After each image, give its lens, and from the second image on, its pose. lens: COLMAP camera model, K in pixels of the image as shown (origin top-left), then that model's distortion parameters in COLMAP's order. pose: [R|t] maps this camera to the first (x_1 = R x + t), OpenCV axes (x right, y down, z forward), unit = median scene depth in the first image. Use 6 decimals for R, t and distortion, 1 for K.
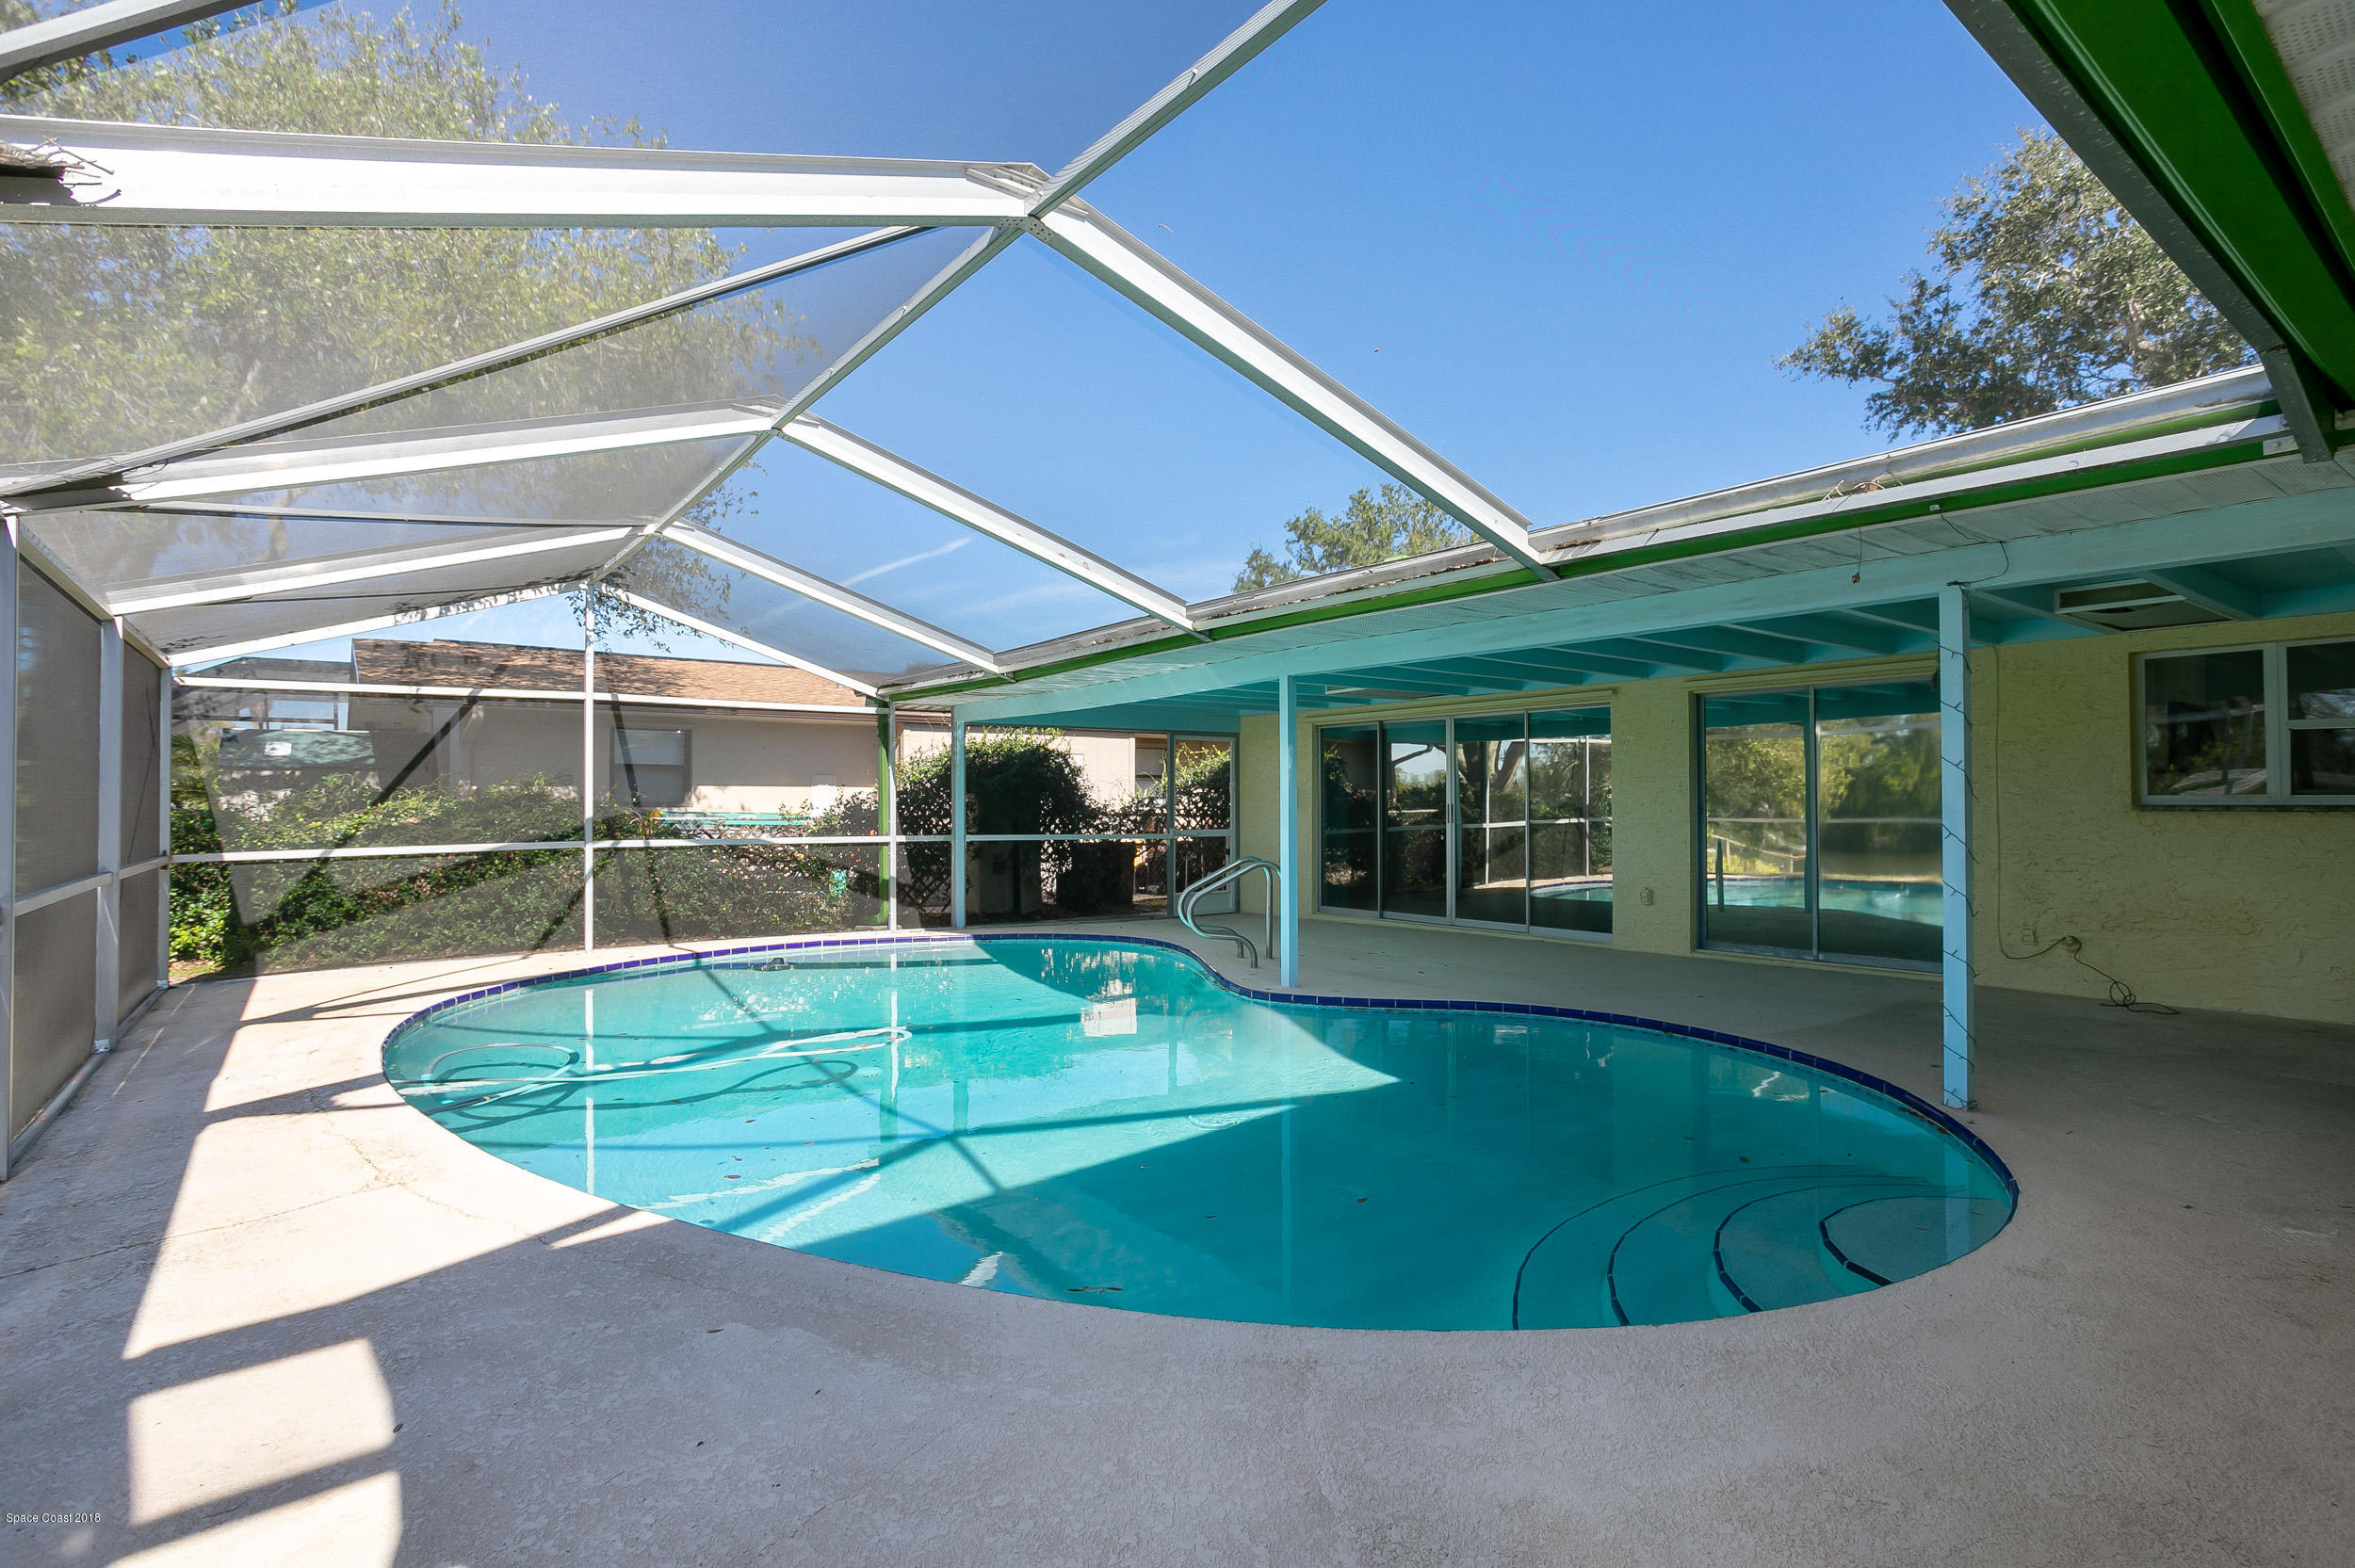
lens RADIAL K [[1154.7, 0, 1177.5], [0, 1154.7, 784.0], [0, 0, 1]] dist [-0.046028, 0.031946]
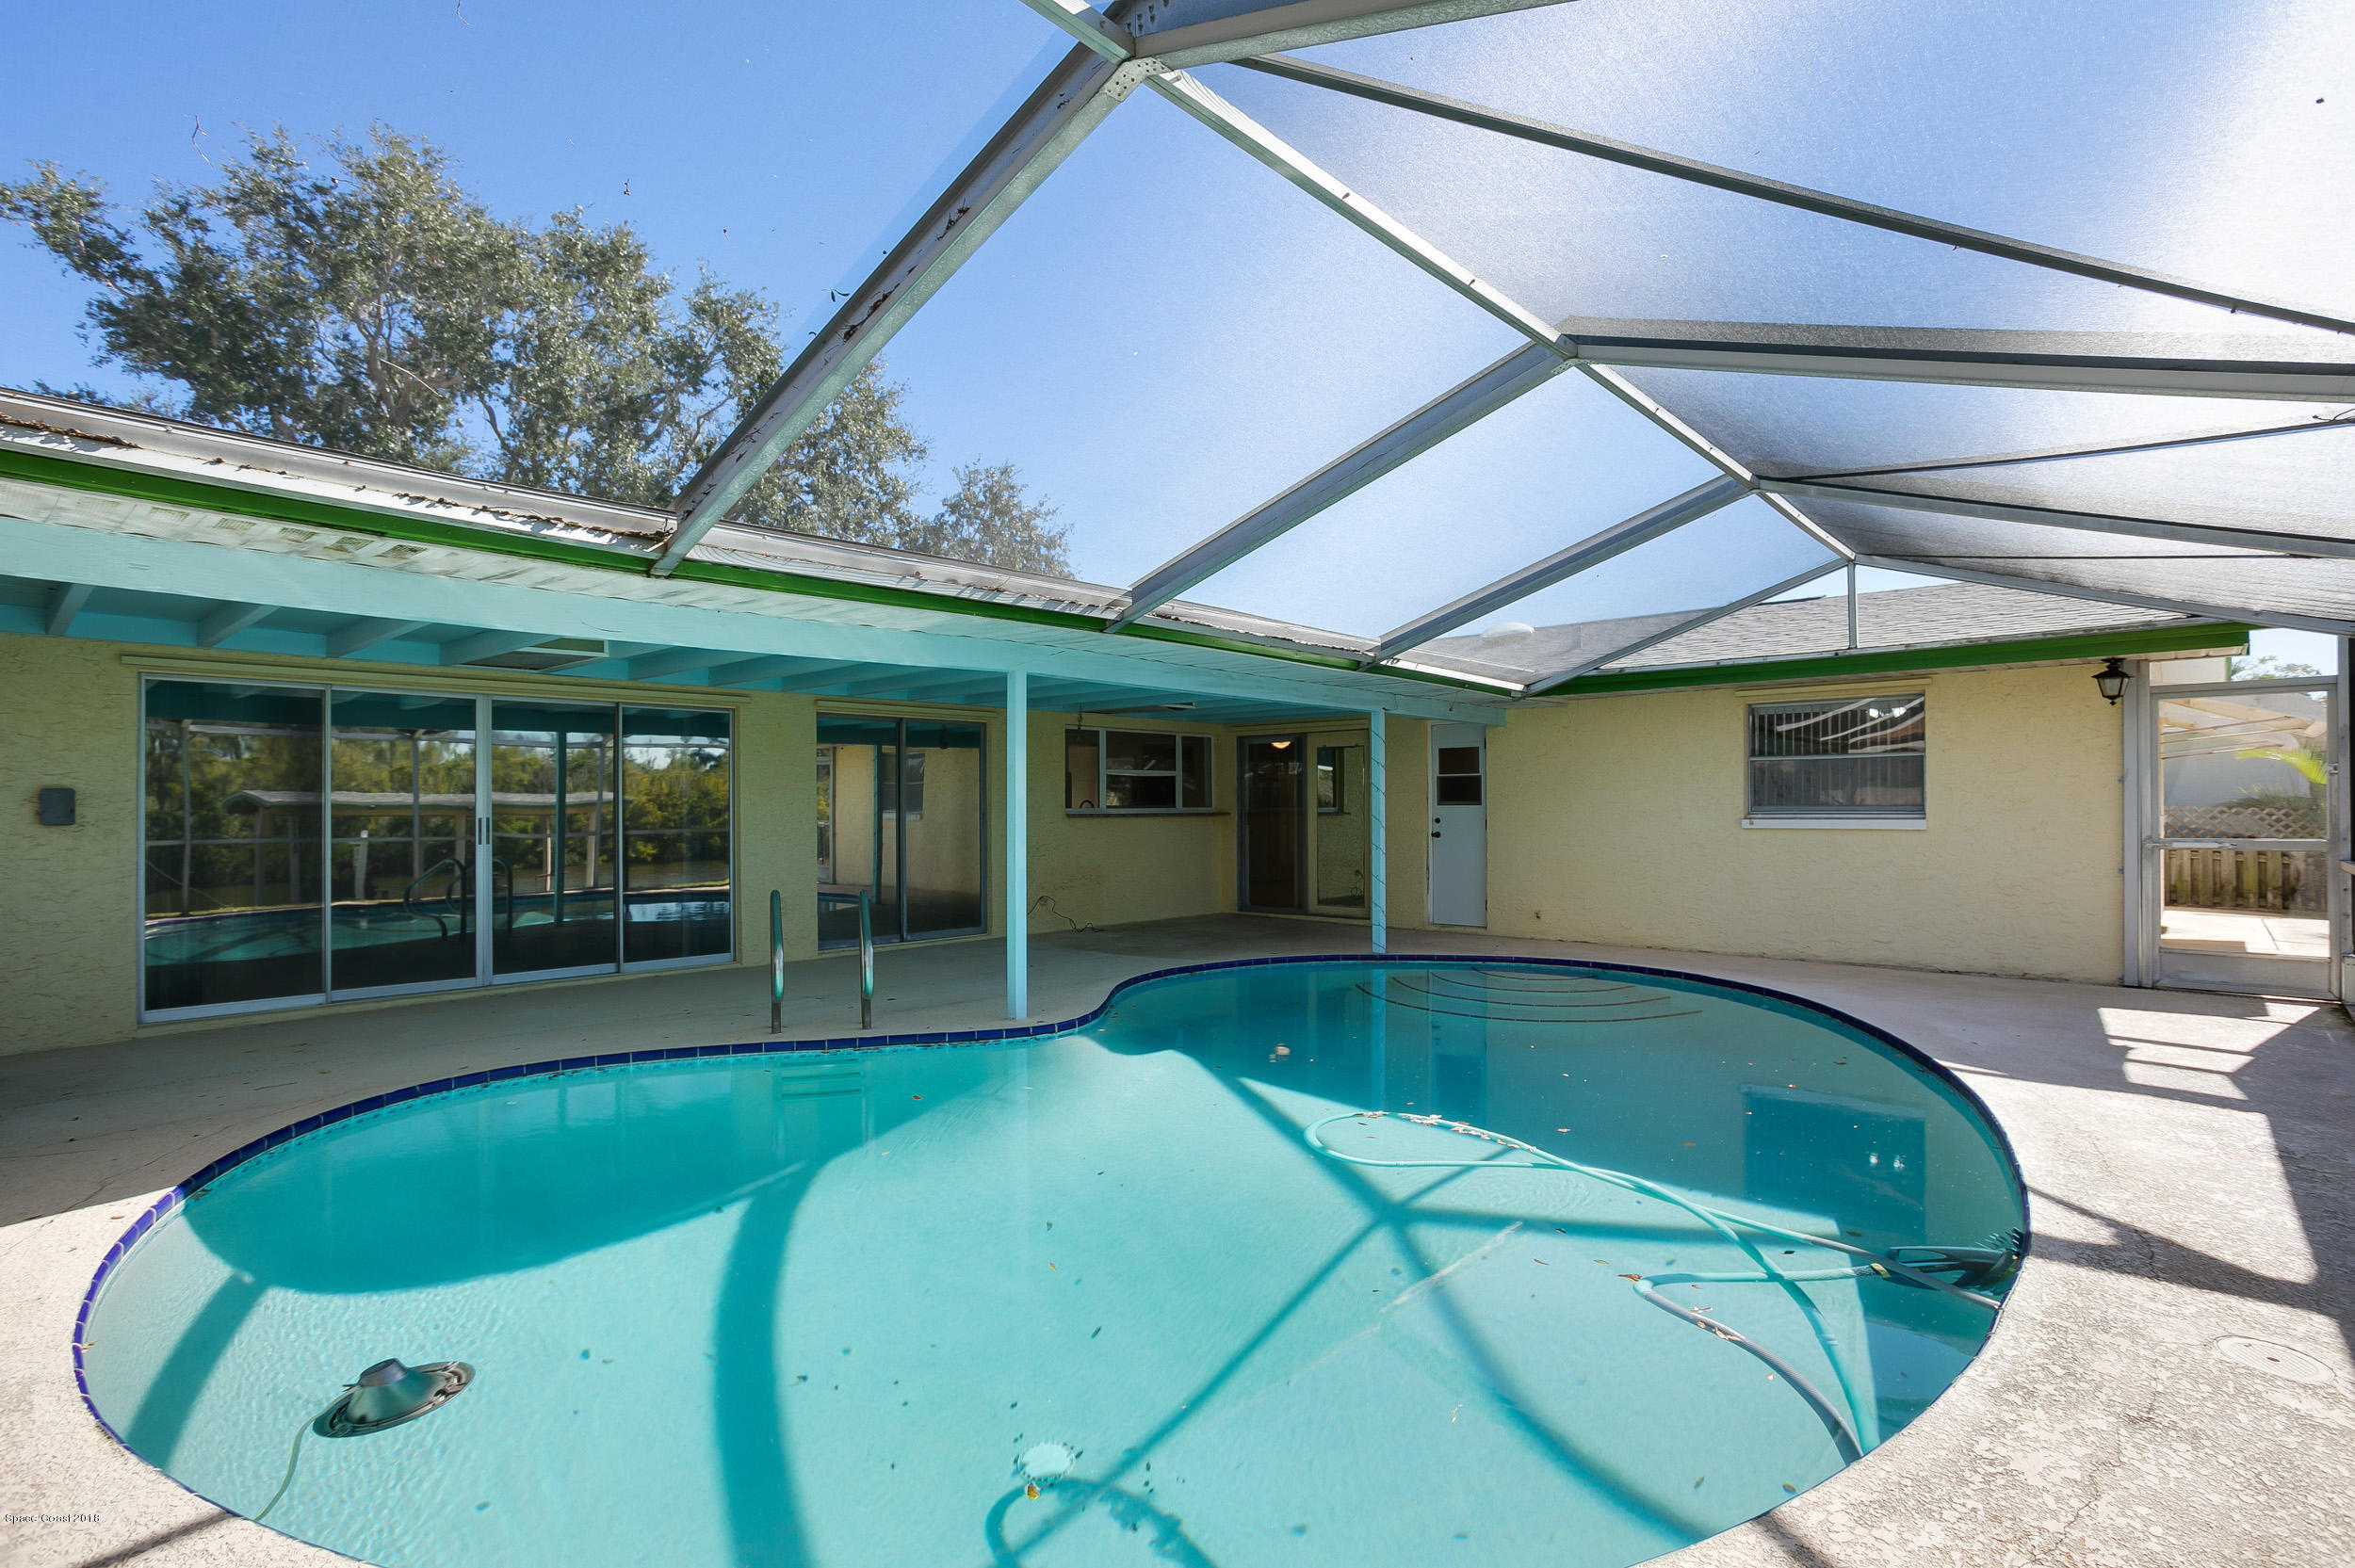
lens RADIAL K [[1154.7, 0, 1177.5], [0, 1154.7, 784.0], [0, 0, 1]] dist [-0.046028, 0.031946]
pose [[-0.214432, 0.012985, 0.976653, -0.621002], [-0.008690, 0.999847, -0.015201, 0.005452], [-0.976700, -0.011747, -0.214286, 0.817303]]
